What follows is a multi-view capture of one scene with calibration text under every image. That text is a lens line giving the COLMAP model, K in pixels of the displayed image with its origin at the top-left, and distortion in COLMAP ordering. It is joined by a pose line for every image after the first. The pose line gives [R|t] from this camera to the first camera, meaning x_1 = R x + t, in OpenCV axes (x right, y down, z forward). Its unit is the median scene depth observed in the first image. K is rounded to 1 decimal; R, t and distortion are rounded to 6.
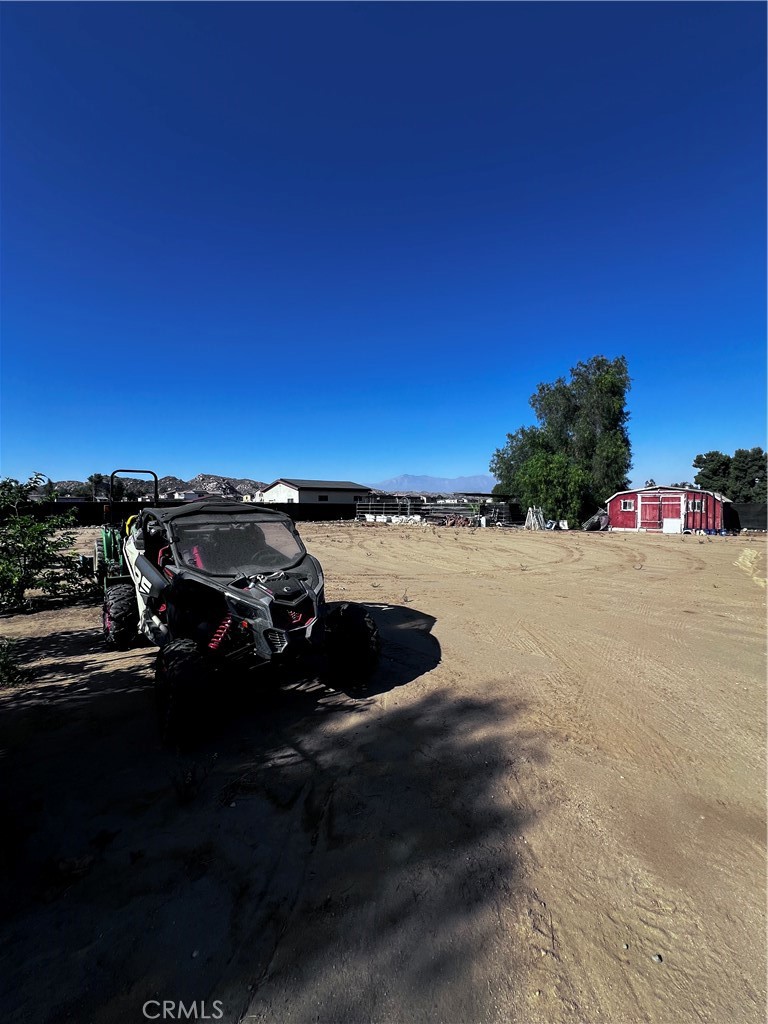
lens RADIAL K [[415.6, 0, 384.0], [0, 415.6, 512.0], [0, 0, 1]] dist [-0.000903, -0.000062]
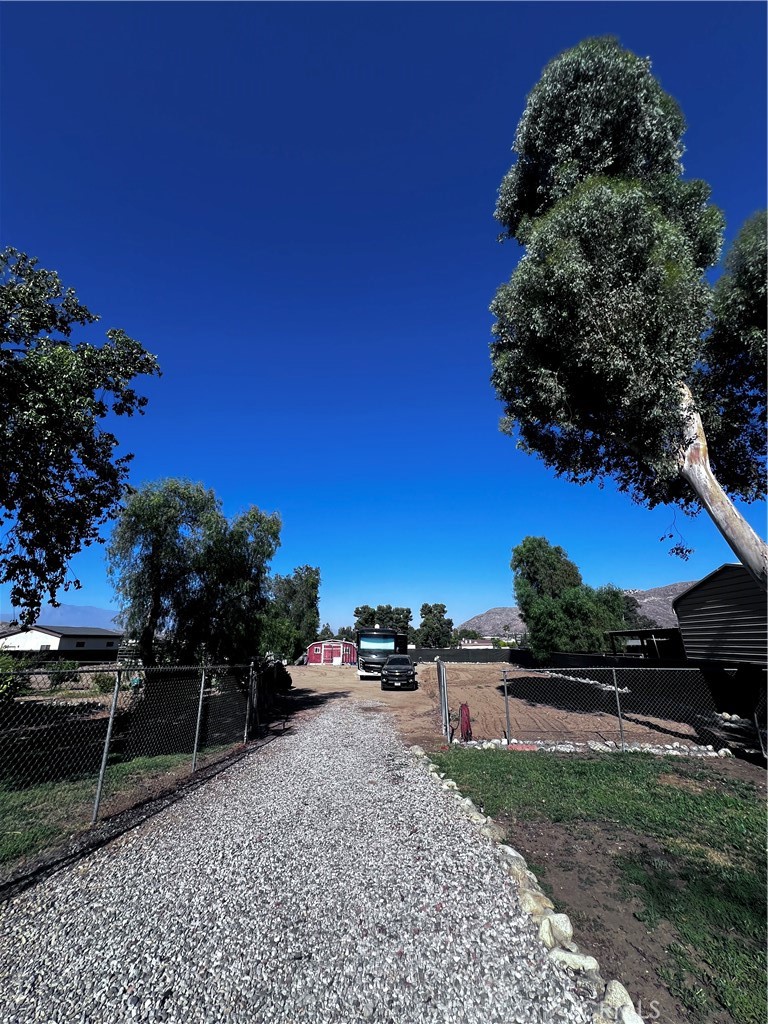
lens RADIAL K [[408.4, 0, 384.0], [0, 408.4, 512.0], [0, 0, 1]] dist [0.001050, 0.000060]
pose [[0.761197, 0.197199, 0.617811, -0.411070], [0.014771, 0.947129, -0.320513, -0.010738], [-0.648352, 0.253100, 0.718039, -0.621061]]
